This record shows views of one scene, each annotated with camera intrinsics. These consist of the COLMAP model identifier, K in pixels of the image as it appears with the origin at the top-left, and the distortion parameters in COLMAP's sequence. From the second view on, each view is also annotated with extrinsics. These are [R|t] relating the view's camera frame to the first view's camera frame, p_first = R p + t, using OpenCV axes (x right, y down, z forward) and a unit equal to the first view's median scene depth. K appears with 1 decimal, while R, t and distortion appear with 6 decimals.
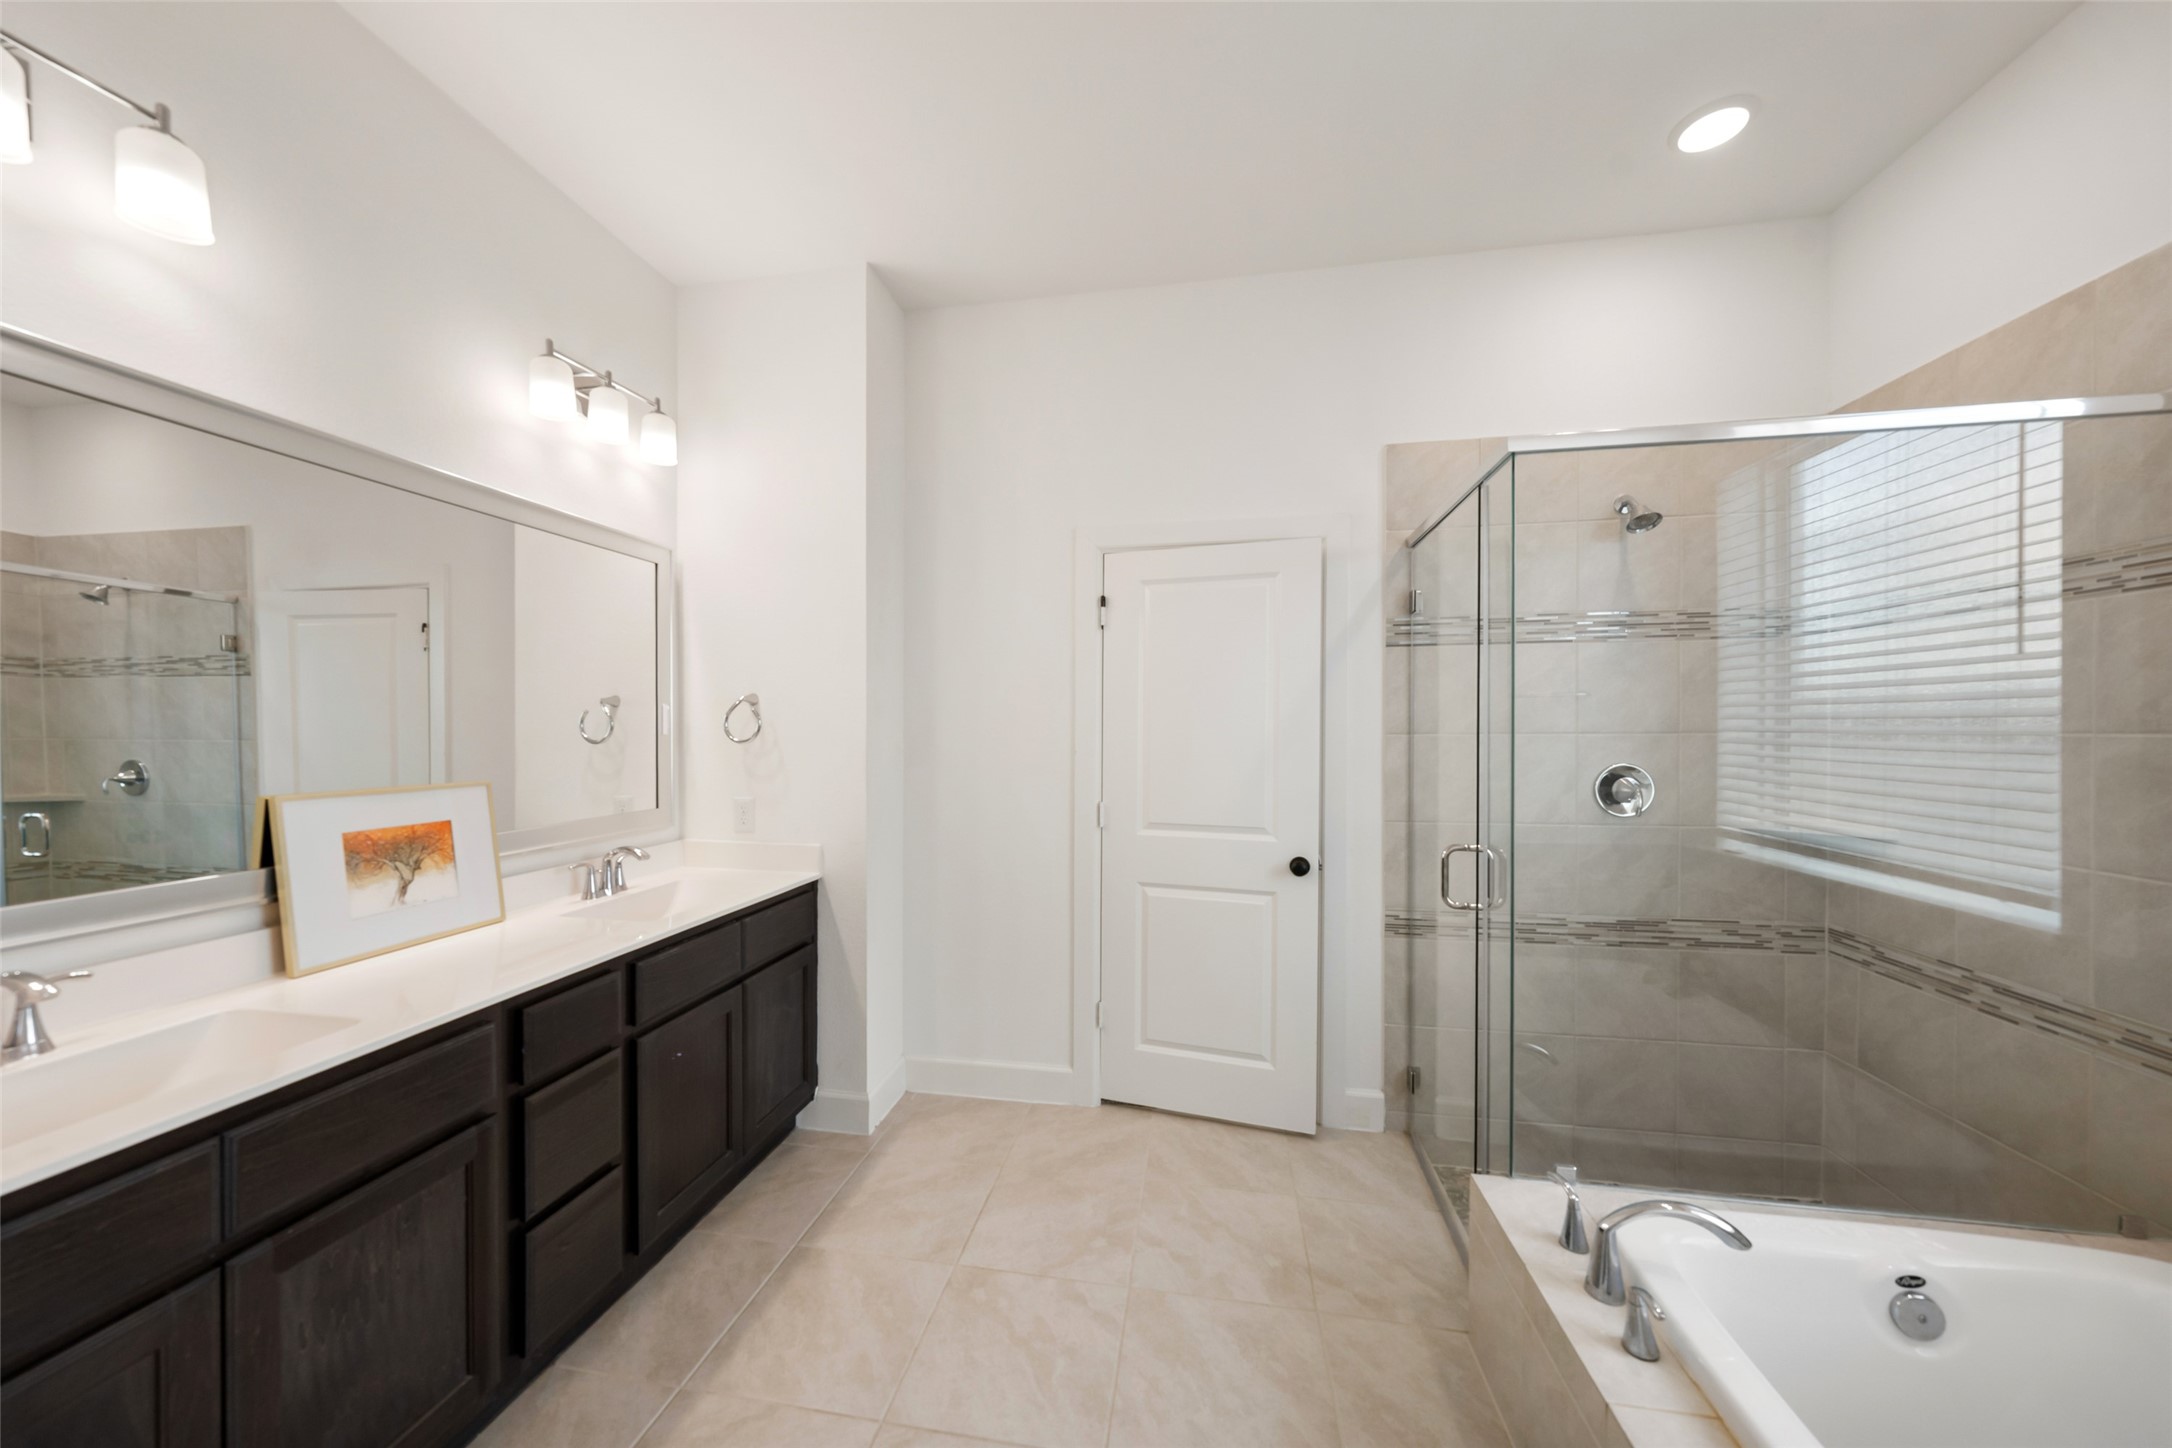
lens RADIAL K [[745.8, 0, 1080.2], [0, 745.8, 723.4], [0, 0, 1]] dist [-0.000749, 0.000108]
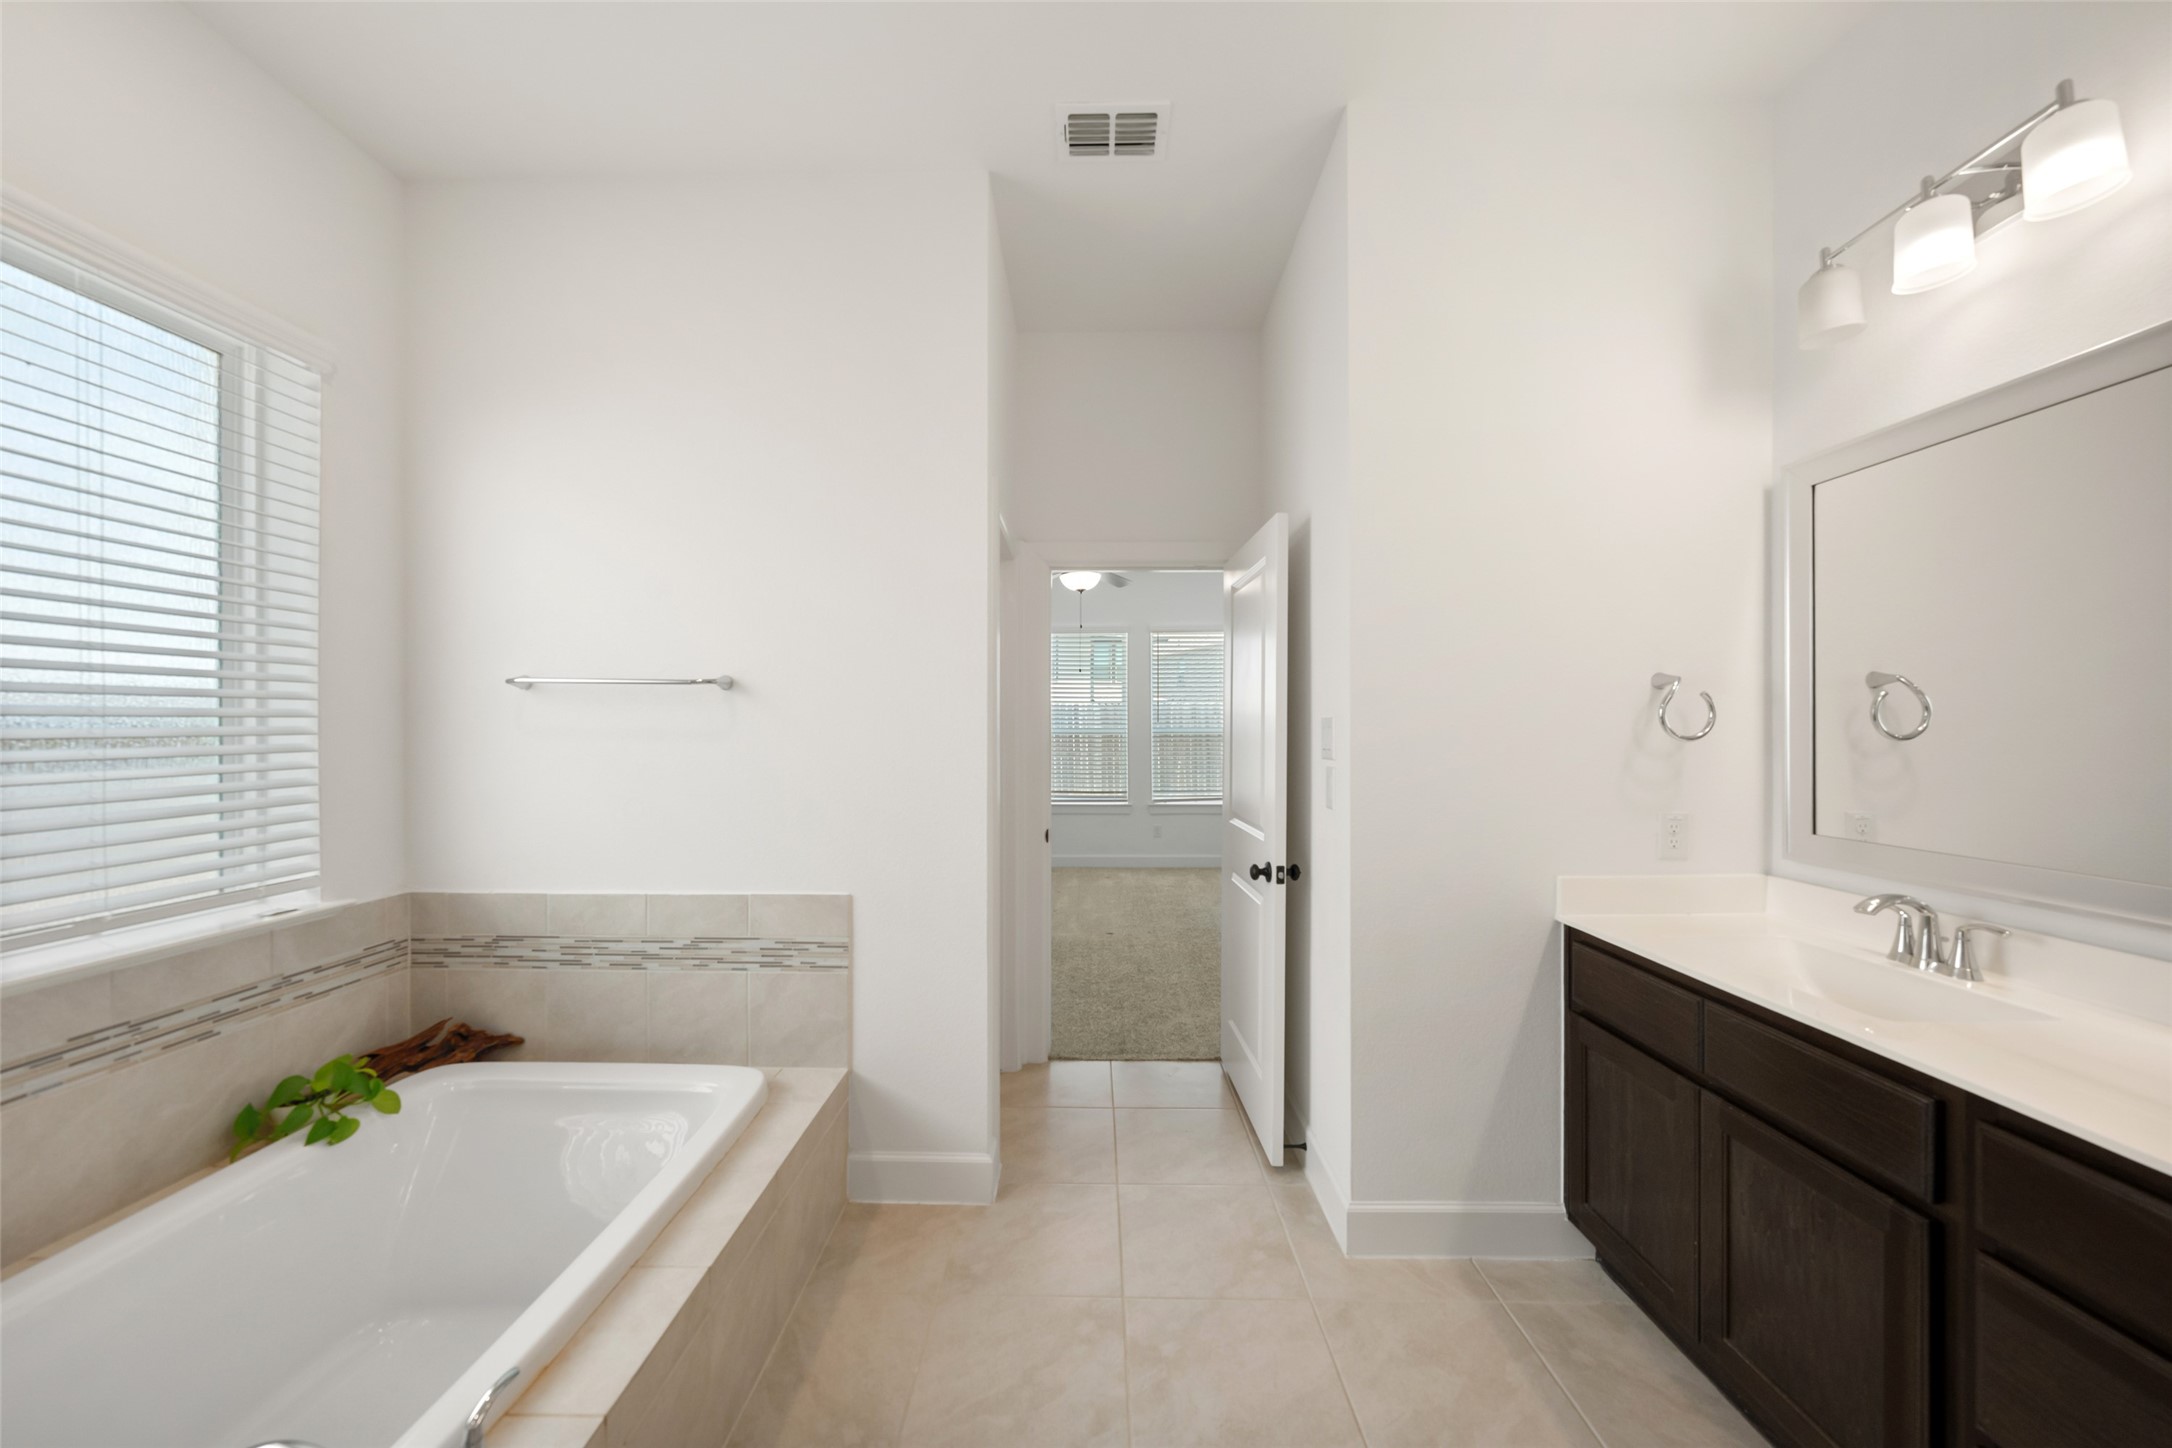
lens RADIAL K [[745.8, 0, 1080.2], [0, 745.8, 723.4], [0, 0, 1]] dist [-0.000749, 0.000108]
pose [[-0.989268, 0.005556, -0.146007, 0.114304], [0.007134, 0.999922, -0.010284, 0.009768], [0.145938, -0.011216, -0.989230, 1.008936]]
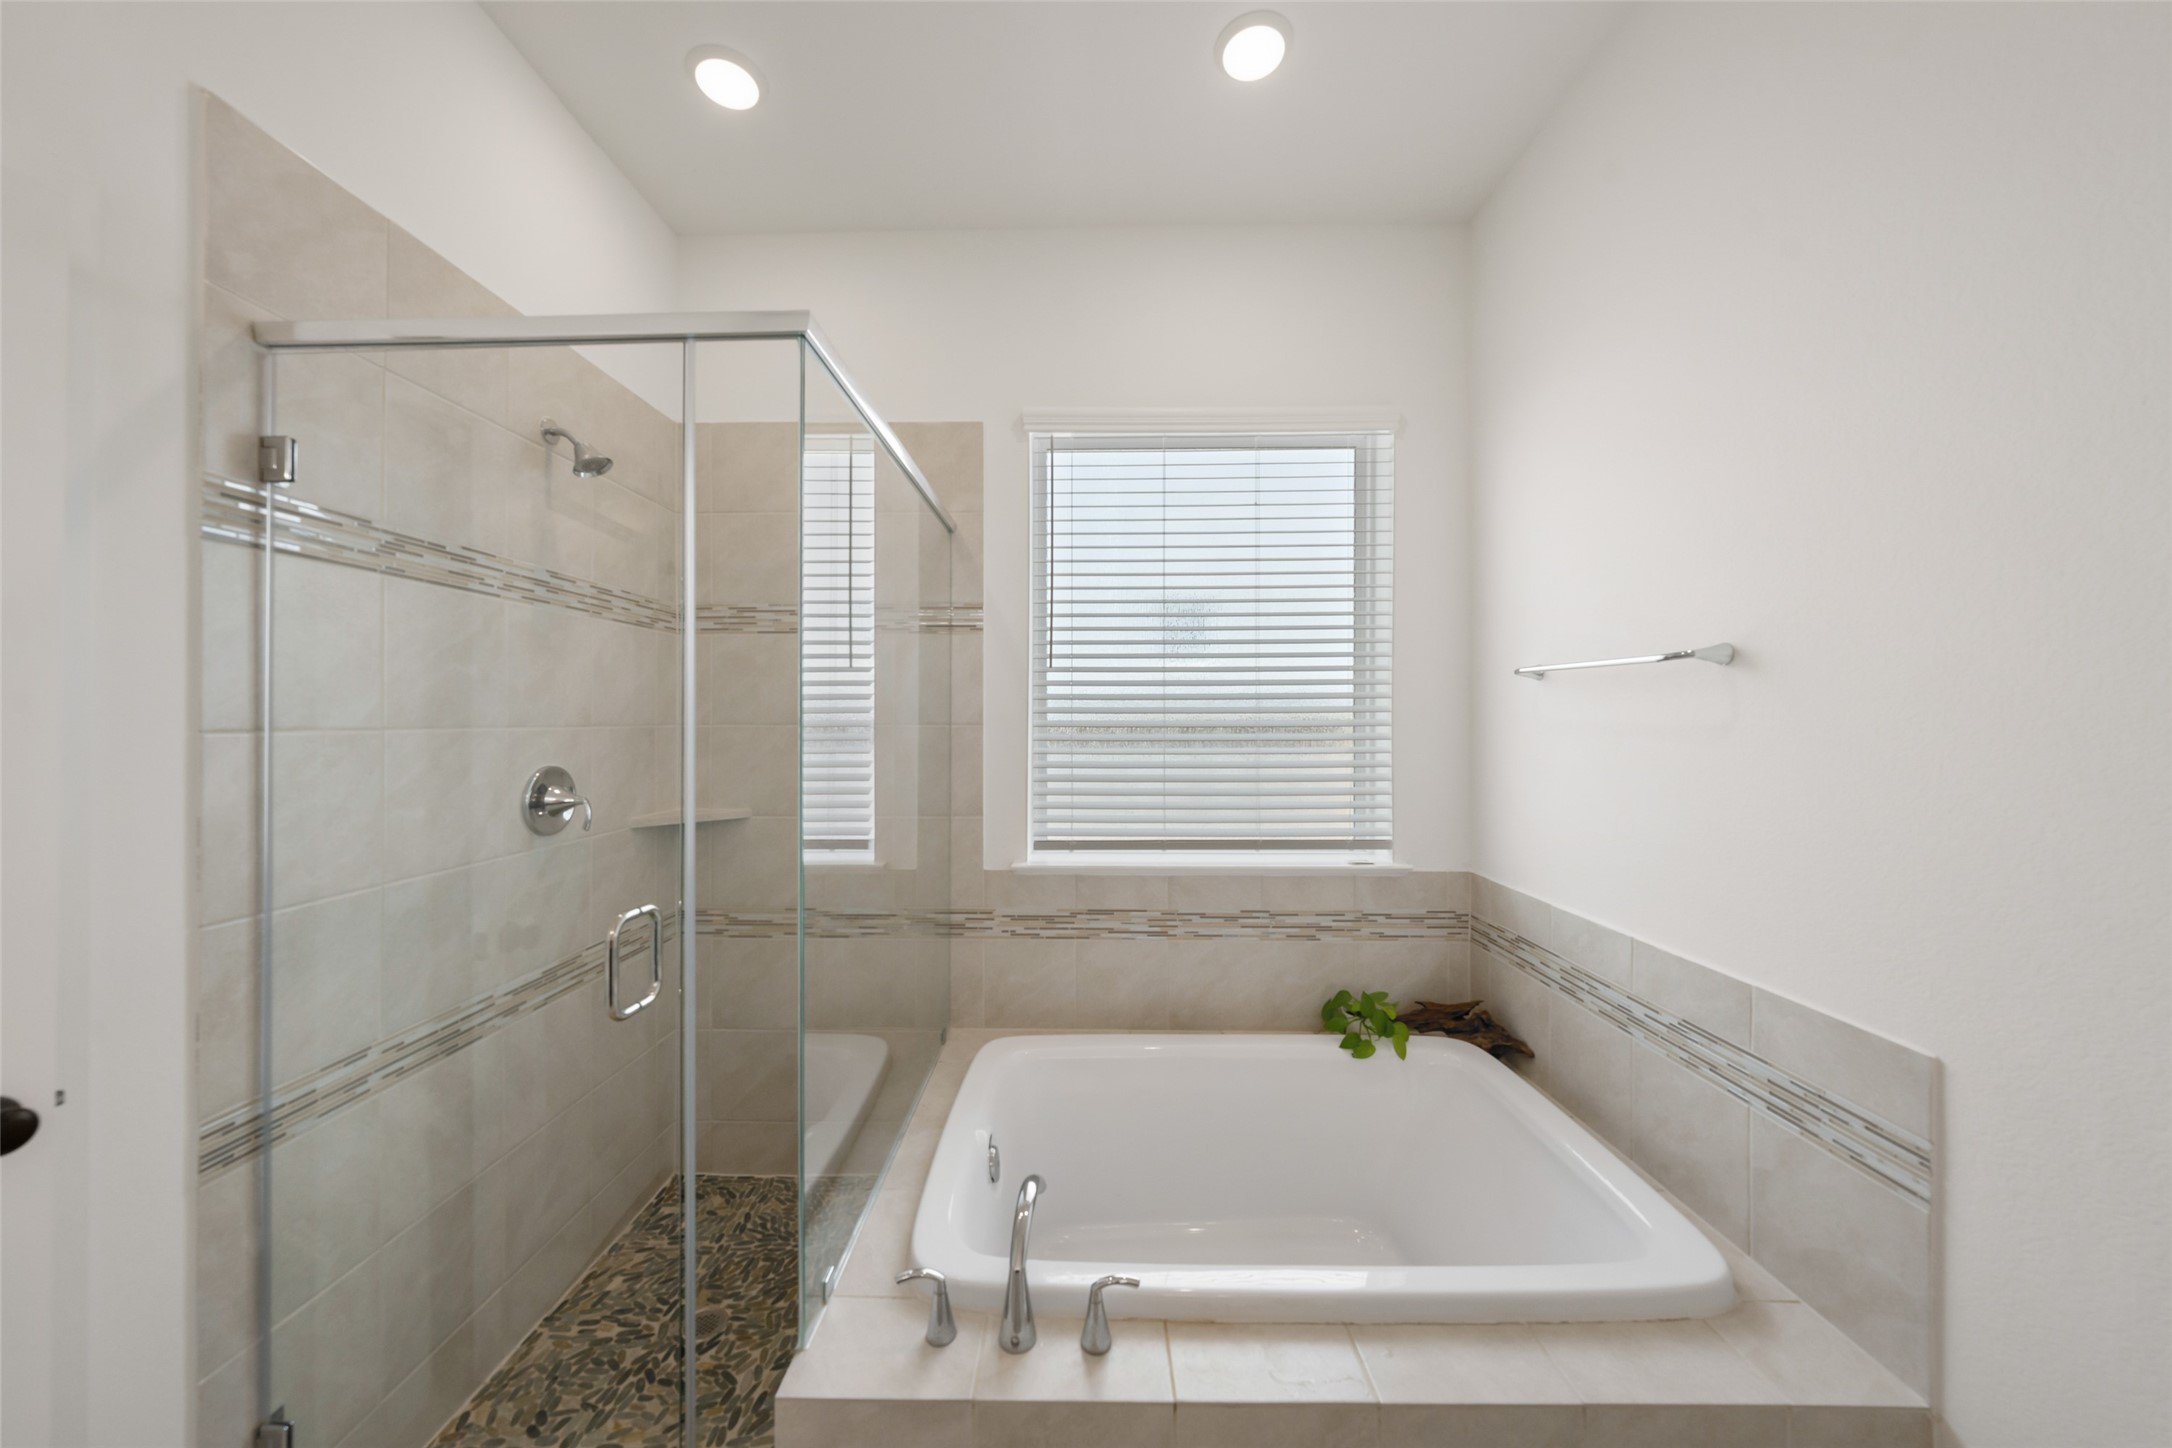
lens RADIAL K [[745.8, 0, 1080.2], [0, 745.8, 723.4], [0, 0, 1]] dist [-0.000749, 0.000108]
pose [[-0.150876, 0.000129, 0.988553, -0.125676], [-0.004996, 0.999987, -0.000893, 0.007557], [-0.988540, -0.005073, -0.150873, 0.613568]]
